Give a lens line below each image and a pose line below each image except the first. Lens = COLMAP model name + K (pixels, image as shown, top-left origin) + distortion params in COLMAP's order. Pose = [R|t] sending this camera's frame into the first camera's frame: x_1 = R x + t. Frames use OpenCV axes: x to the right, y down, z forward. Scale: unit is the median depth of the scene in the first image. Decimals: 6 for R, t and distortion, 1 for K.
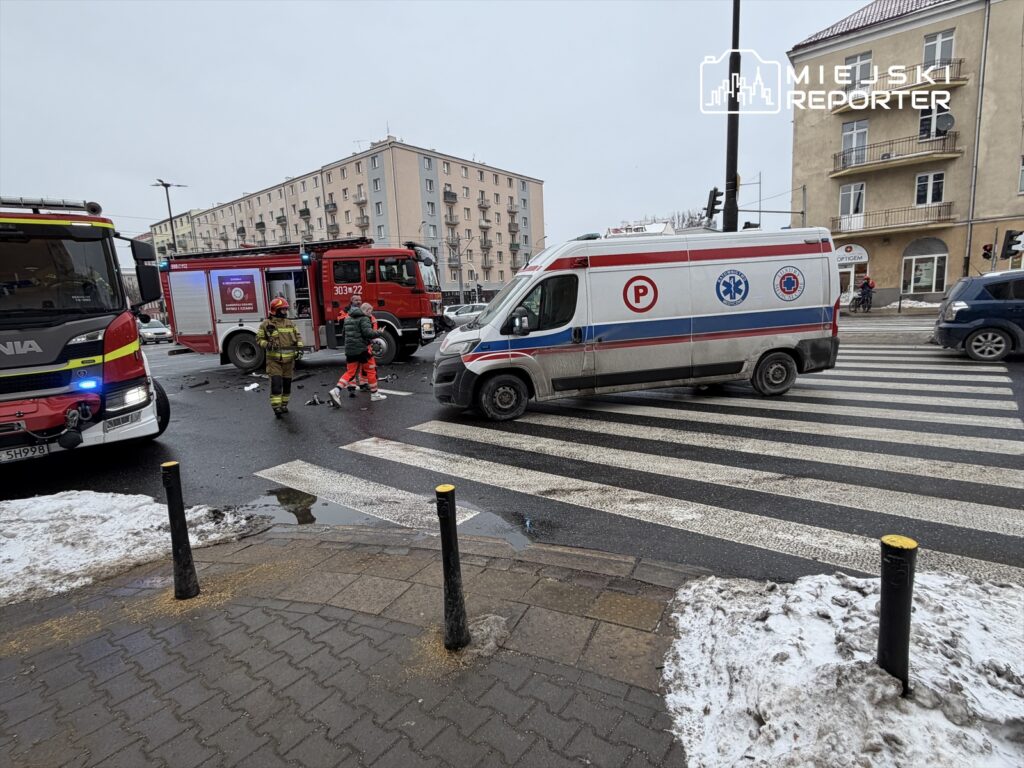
lens RADIAL K [[519.0, 0, 516.9], [0, 519.0, 388.4], [0, 0, 1]] dist [-0.001806, -0.004876]
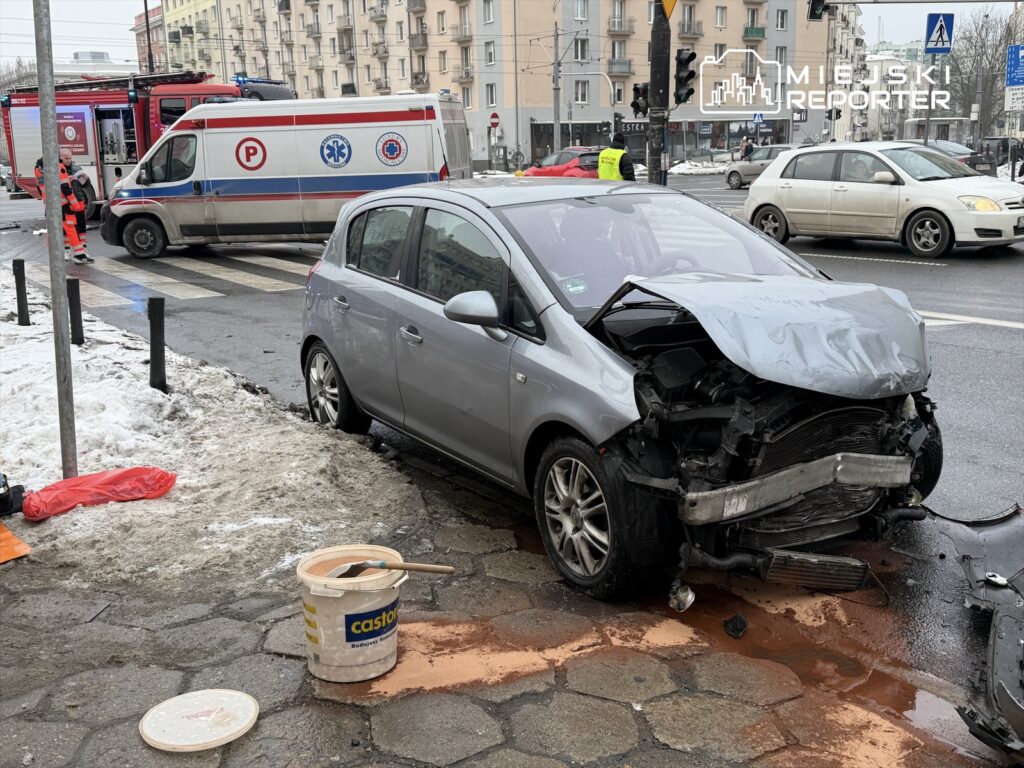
lens RADIAL K [[1058.3, 0, 509.4], [0, 1058.3, 391.1], [0, 0, 1]] dist [0.060711, 0.000000]
pose [[0.946269, 0.100343, -0.307419, 0.805362], [-0.078763, 0.993527, 0.081852, 0.051197], [0.313642, -0.053240, 0.948048, -0.554282]]
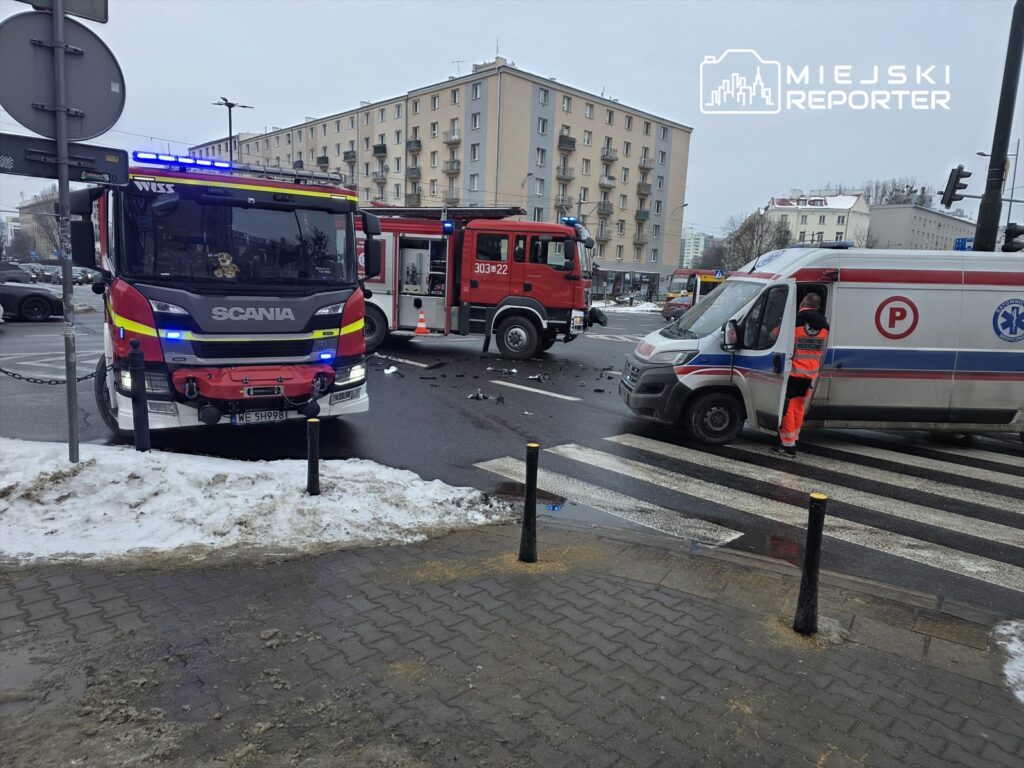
lens RADIAL K [[692.3, 0, 516.7], [0, 692.3, 396.7], [0, 0, 1]] dist [0.064736, -0.050109]
pose [[0.983827, 0.118573, -0.134255, -0.106416], [-0.118642, 0.992909, 0.007511, 0.006180], [0.134194, 0.008538, 0.990918, -0.116876]]
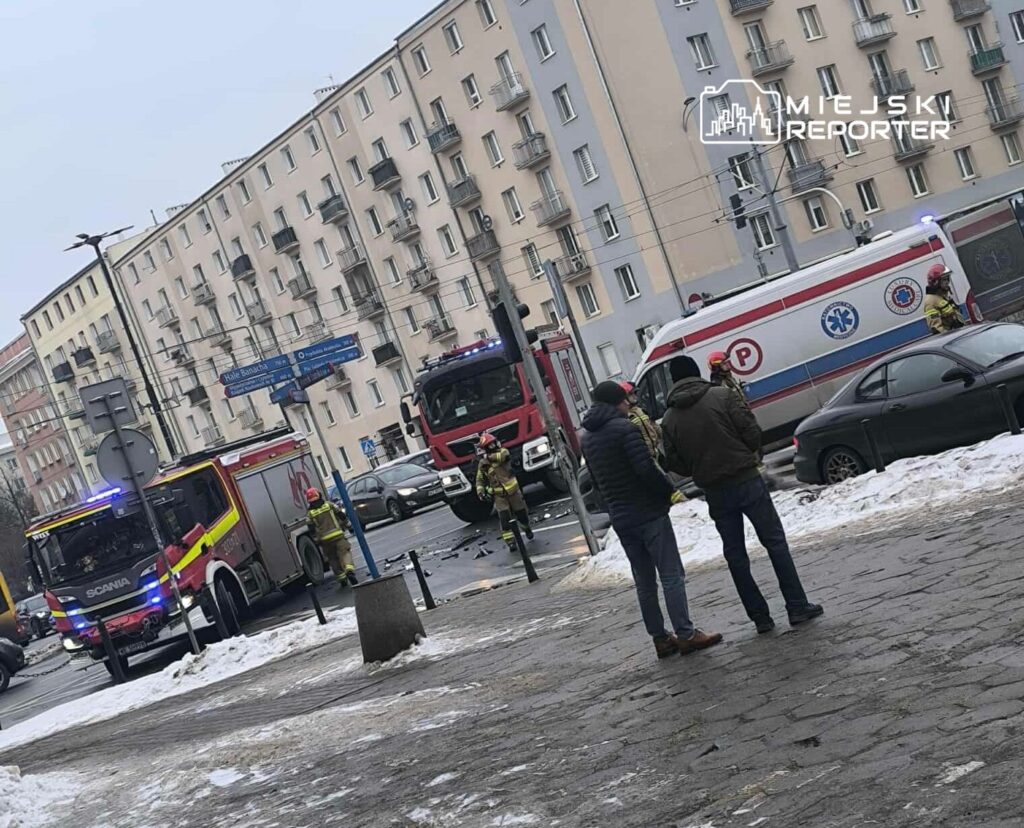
lens RADIAL K [[1913.8, 0, 534.6], [0, 1913.8, 550.1], [0, 0, 1]] dist [0.093232, 0.000000]
pose [[0.904254, -0.243039, -0.351080, 0.562988], [0.236406, 0.969651, -0.062355, 0.163903], [0.355580, -0.026613, 0.934267, -1.356408]]
